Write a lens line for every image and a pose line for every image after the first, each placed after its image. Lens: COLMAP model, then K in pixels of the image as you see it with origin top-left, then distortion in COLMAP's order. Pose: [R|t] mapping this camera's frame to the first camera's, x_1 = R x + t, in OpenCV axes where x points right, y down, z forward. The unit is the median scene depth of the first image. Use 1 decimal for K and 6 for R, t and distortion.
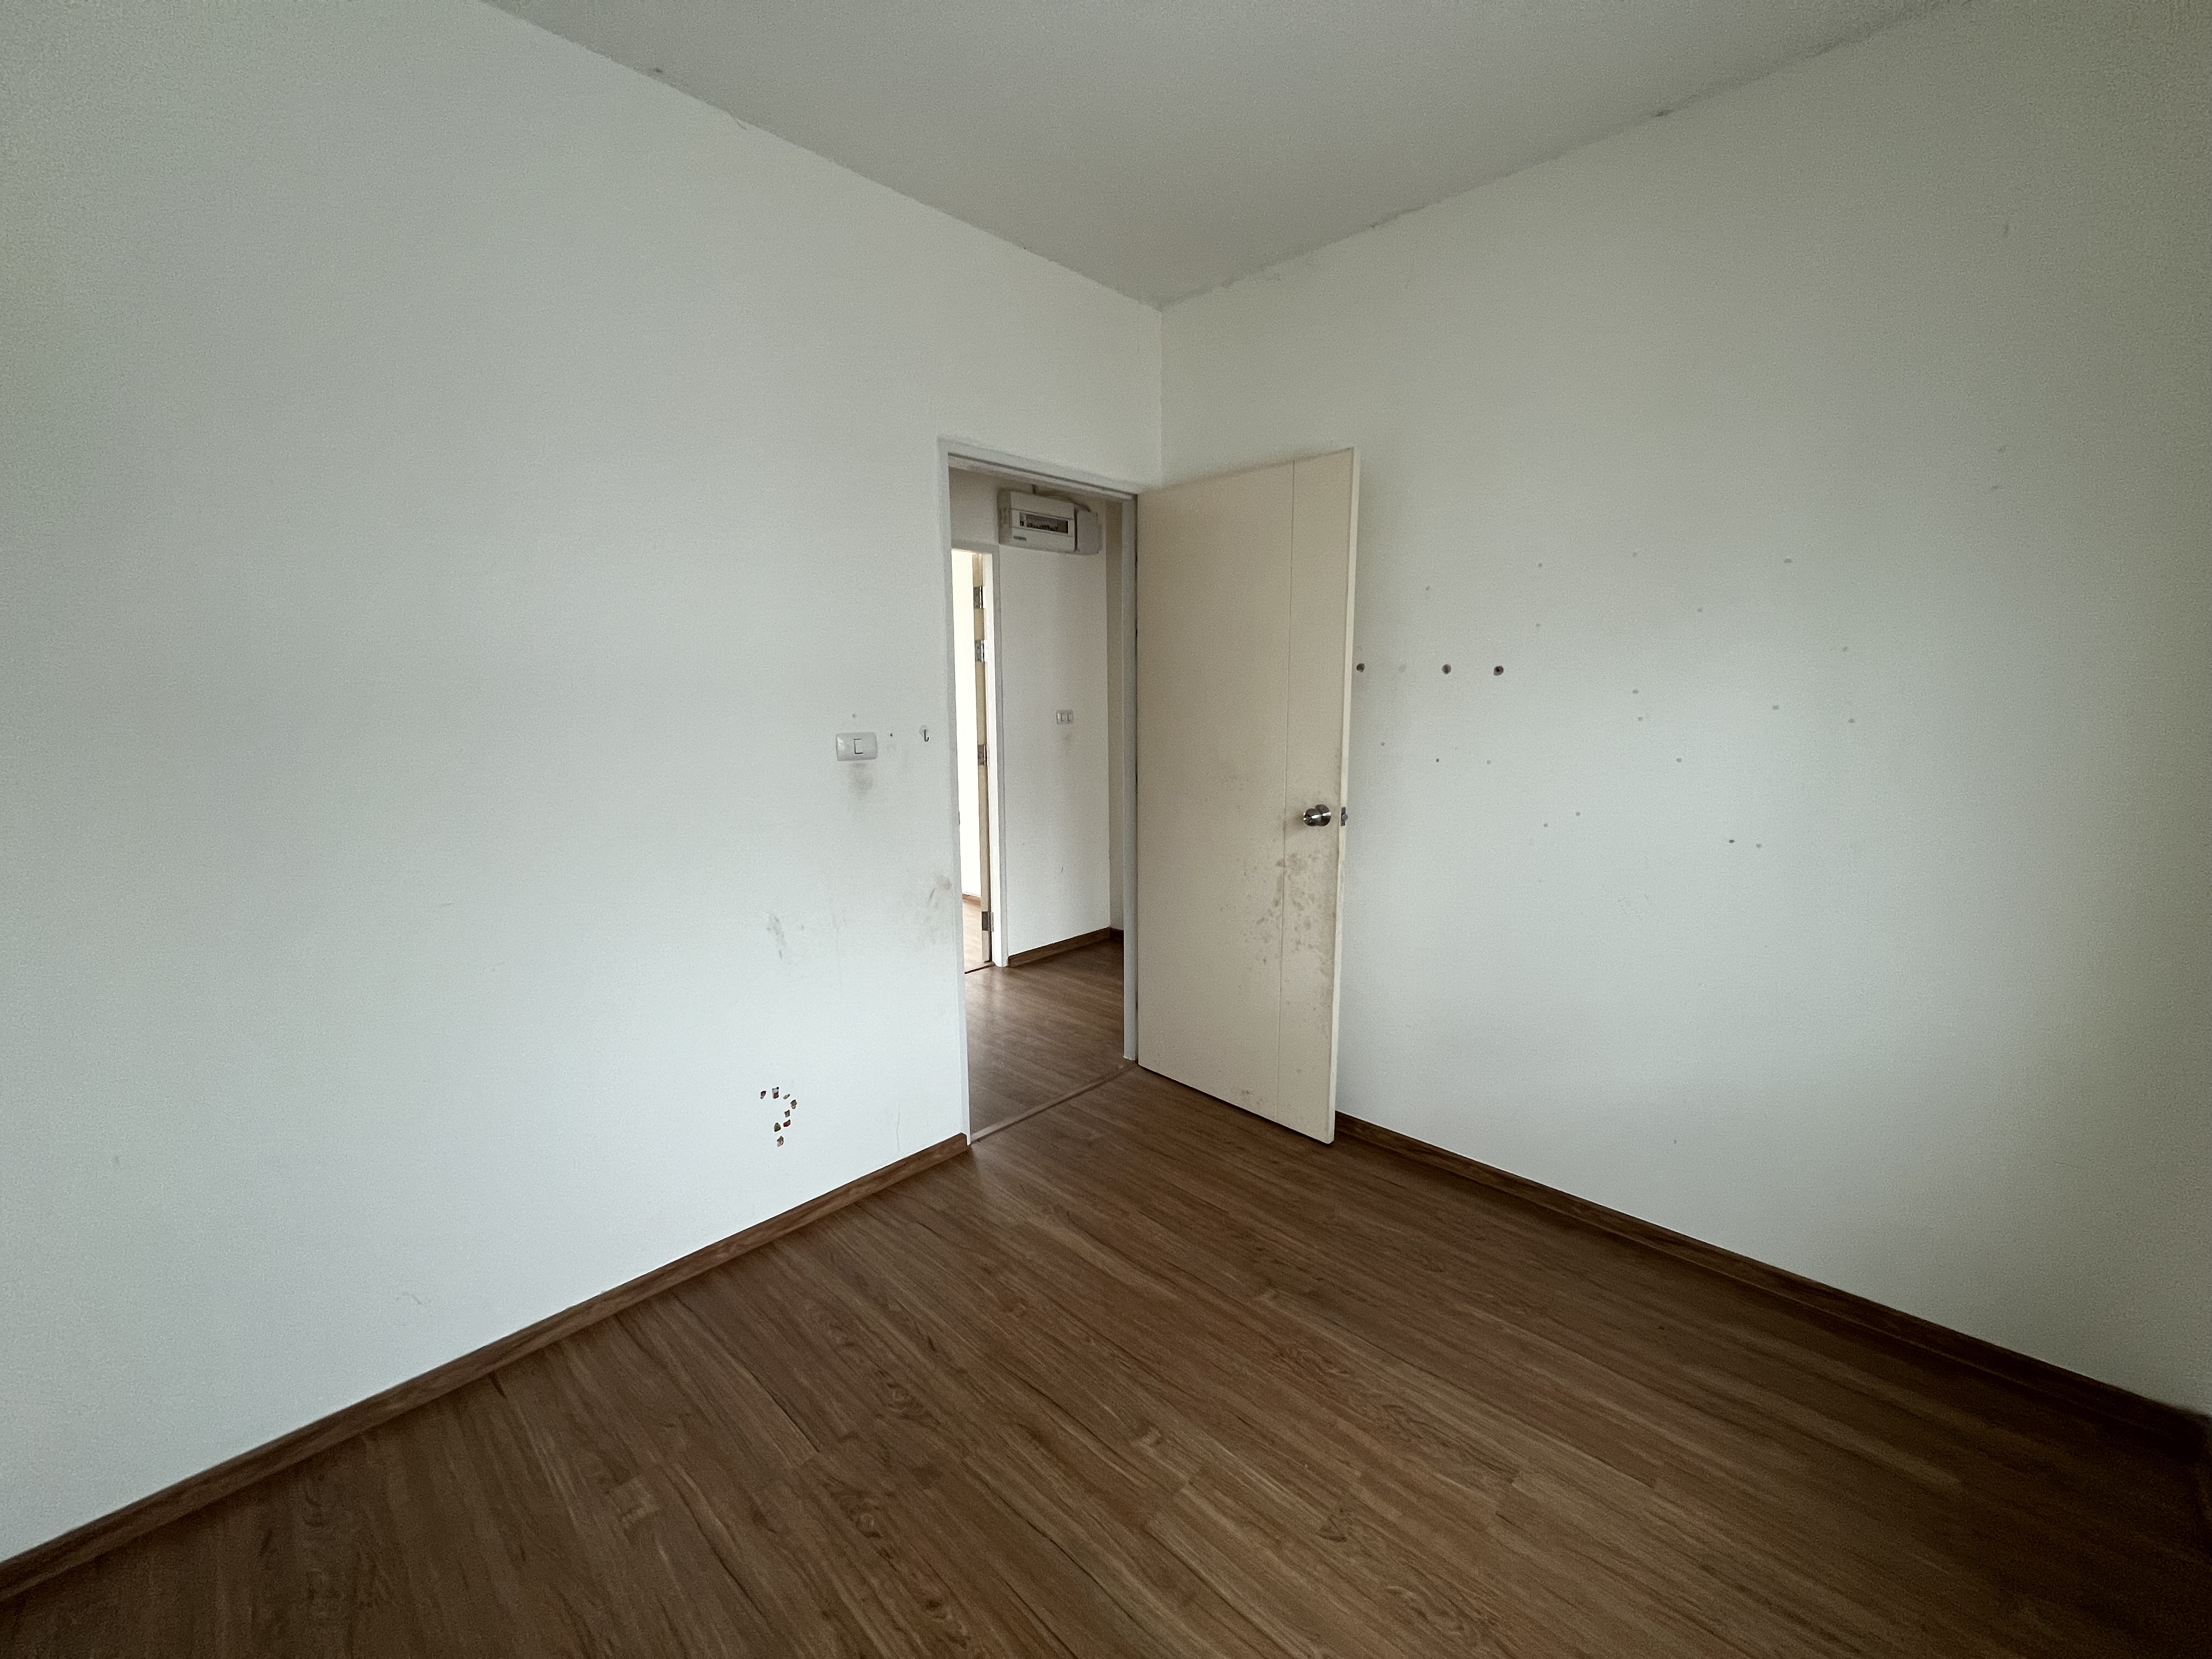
lens RADIAL K [[884.3, 0, 1106.0], [0, 884.3, 829.5], [0, 0, 1]] dist [-0.001985, 0.000170]
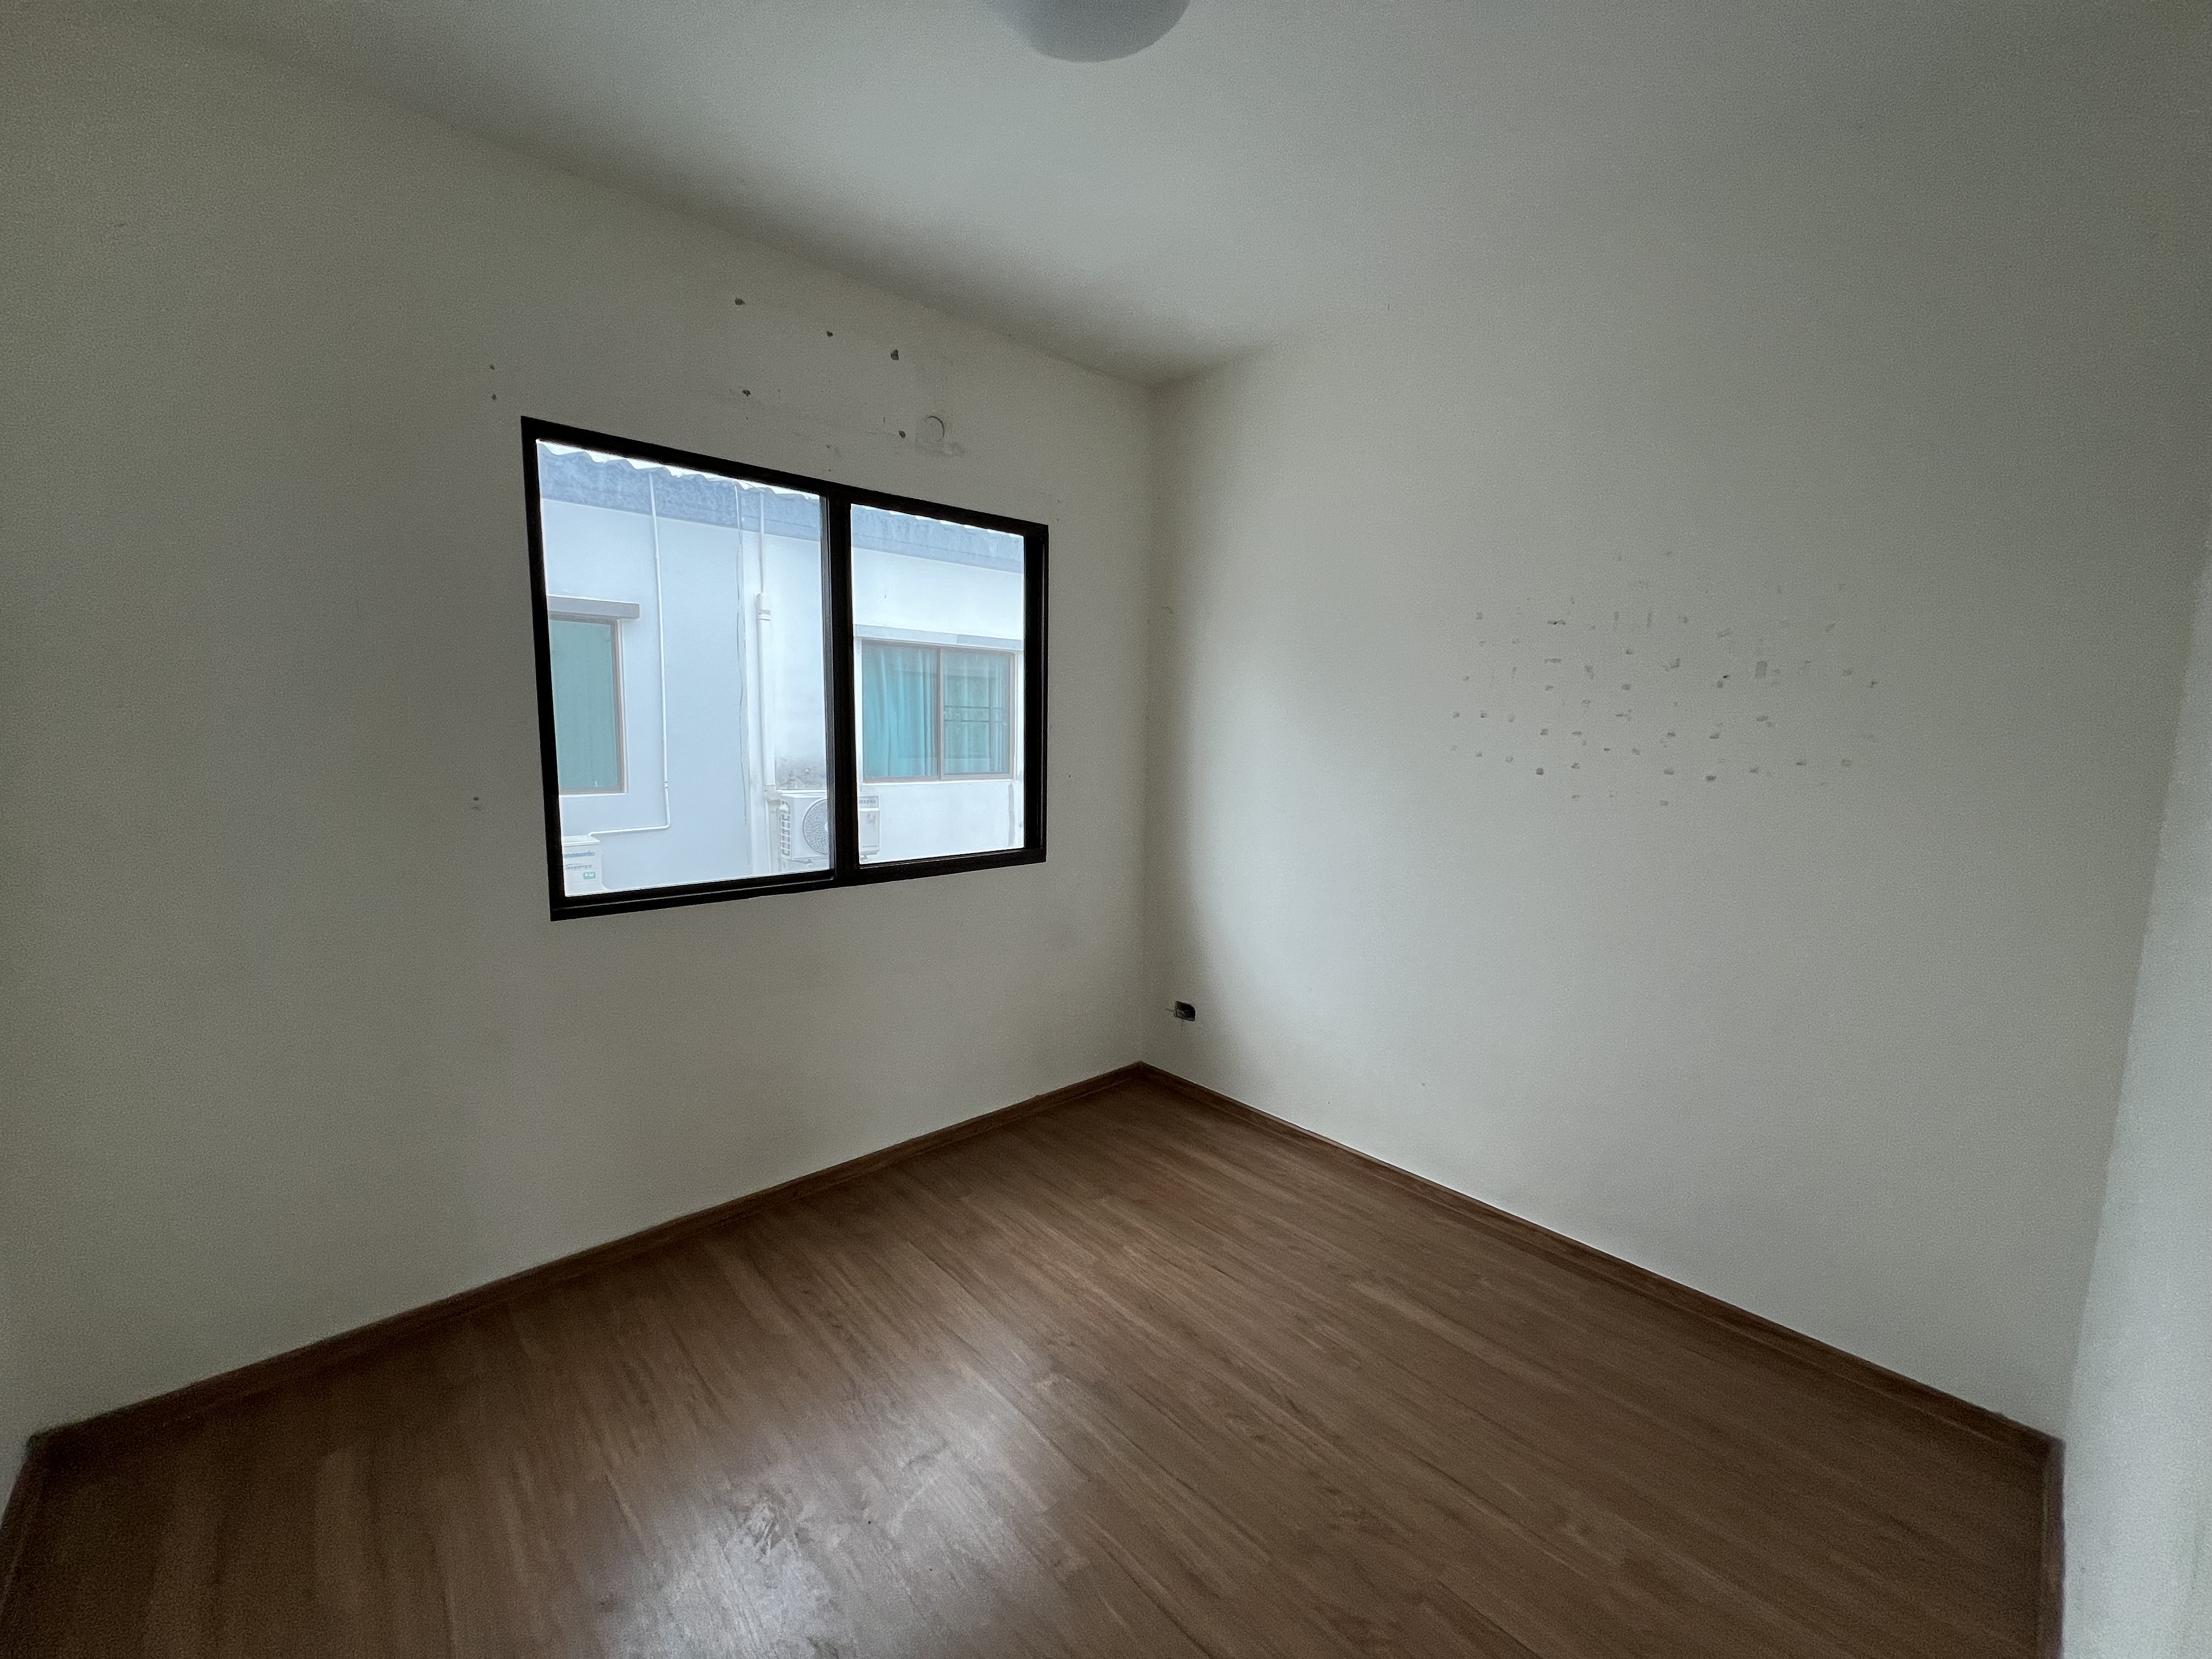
lens RADIAL K [[884.3, 0, 1106.0], [0, 884.3, 829.5], [0, 0, 1]] dist [-0.001985, 0.000170]
pose [[-0.997767, -0.007600, 0.066359, -0.045137], [0.010380, 0.963792, 0.266453, -0.271520], [-0.065982, 0.266547, -0.961561, 1.728535]]
